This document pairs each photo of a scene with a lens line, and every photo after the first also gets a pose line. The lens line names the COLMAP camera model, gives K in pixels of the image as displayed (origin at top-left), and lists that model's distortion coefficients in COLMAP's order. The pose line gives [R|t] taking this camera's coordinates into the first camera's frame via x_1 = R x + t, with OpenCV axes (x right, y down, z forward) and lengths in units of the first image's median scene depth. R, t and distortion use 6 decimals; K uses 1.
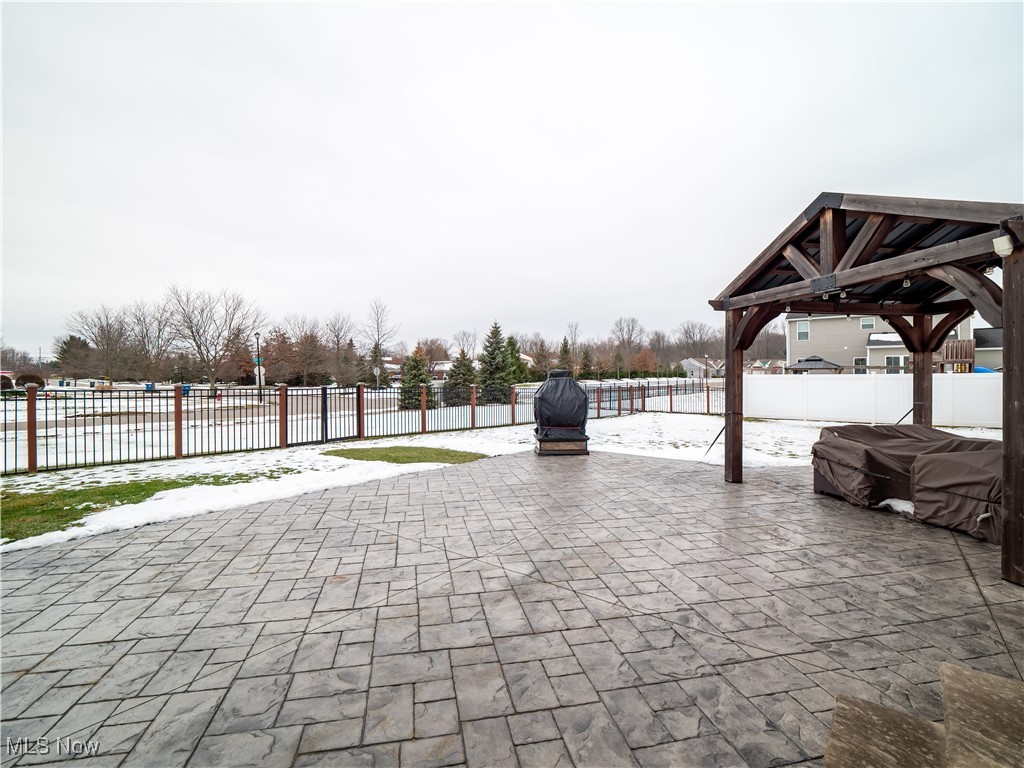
lens RADIAL K [[507.8, 0, 512.5], [0, 507.8, 381.4], [0, 0, 1]] dist [-0.020997, 0.000190]
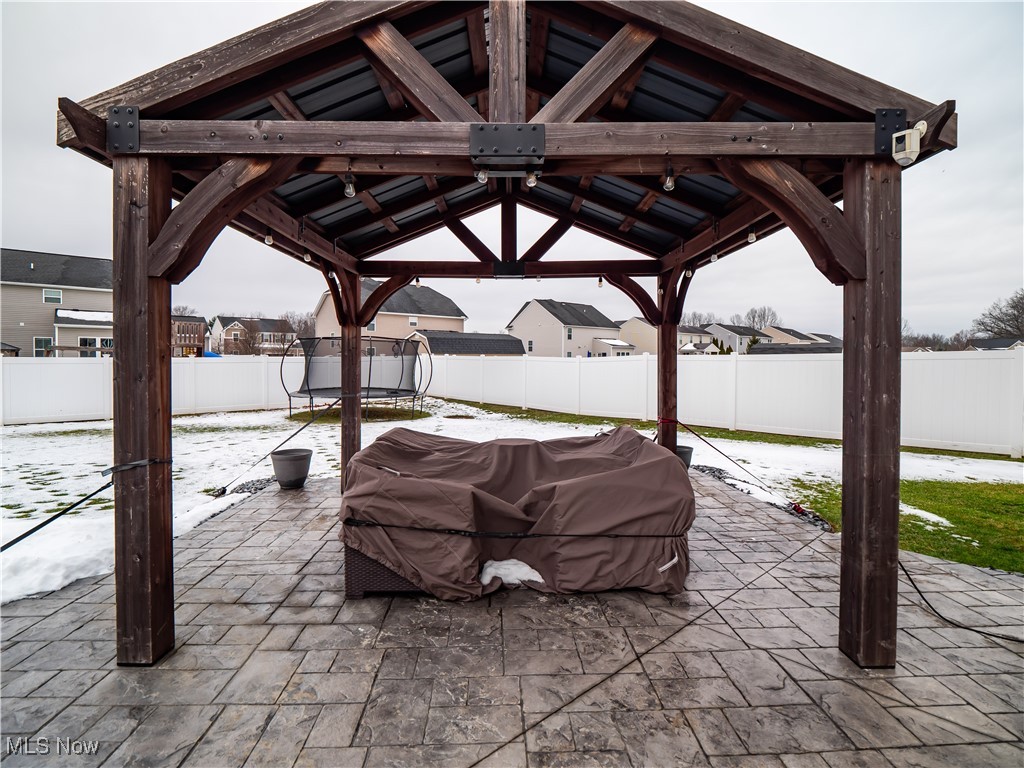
lens RADIAL K [[507.8, 0, 517.6], [0, 507.8, 370.6], [0, 0, 1]] dist [-0.020997, 0.000190]
pose [[0.165413, -0.017027, 0.986077, 0.168951], [0.007897, 0.999842, 0.015940, -0.002901], [-0.986193, 0.005151, 0.165521, 0.824148]]
